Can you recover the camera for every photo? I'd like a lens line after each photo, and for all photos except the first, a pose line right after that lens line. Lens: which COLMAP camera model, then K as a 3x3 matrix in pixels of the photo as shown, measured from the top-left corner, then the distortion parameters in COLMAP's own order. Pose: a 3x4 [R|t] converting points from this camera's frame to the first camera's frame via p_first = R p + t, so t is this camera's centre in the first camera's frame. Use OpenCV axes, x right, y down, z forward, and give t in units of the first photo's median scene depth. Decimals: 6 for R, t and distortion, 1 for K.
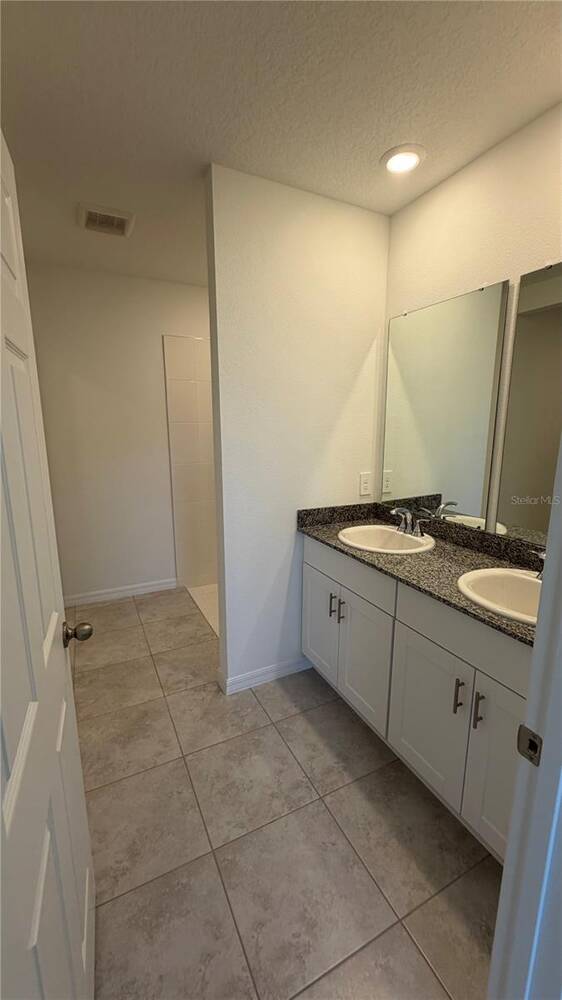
lens RADIAL K [[396.3, 0, 279.0], [0, 396.3, 500.1], [0, 0, 1]] dist [0.000474, -0.000122]
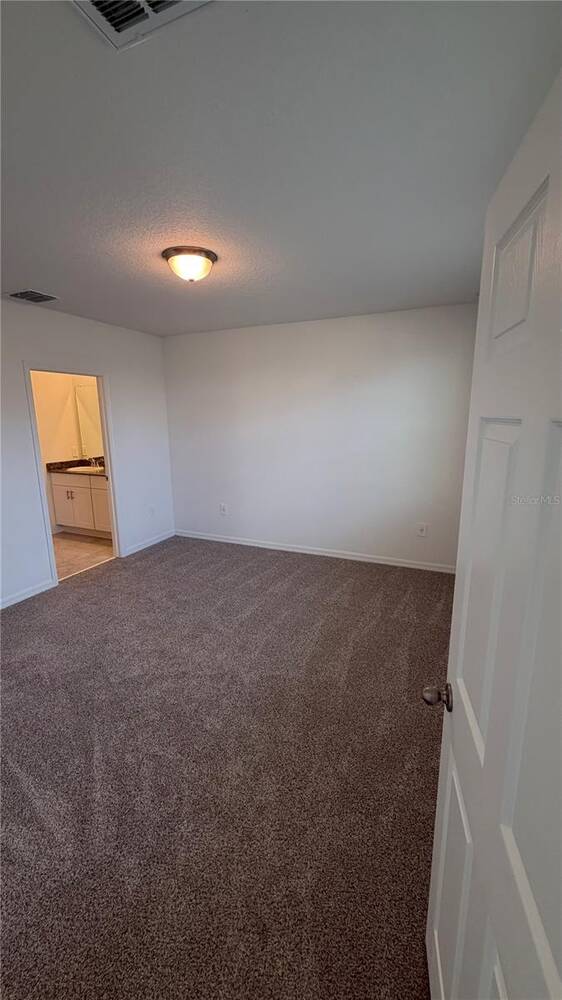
lens RADIAL K [[396.3, 0, 279.0], [0, 396.3, 500.1], [0, 0, 1]] dist [0.000474, -0.000122]
pose [[0.771830, -0.133384, 0.621681, -0.427434], [0.129484, 0.990233, 0.051701, 0.336892], [-0.622505, 0.040593, 0.781562, -1.943387]]
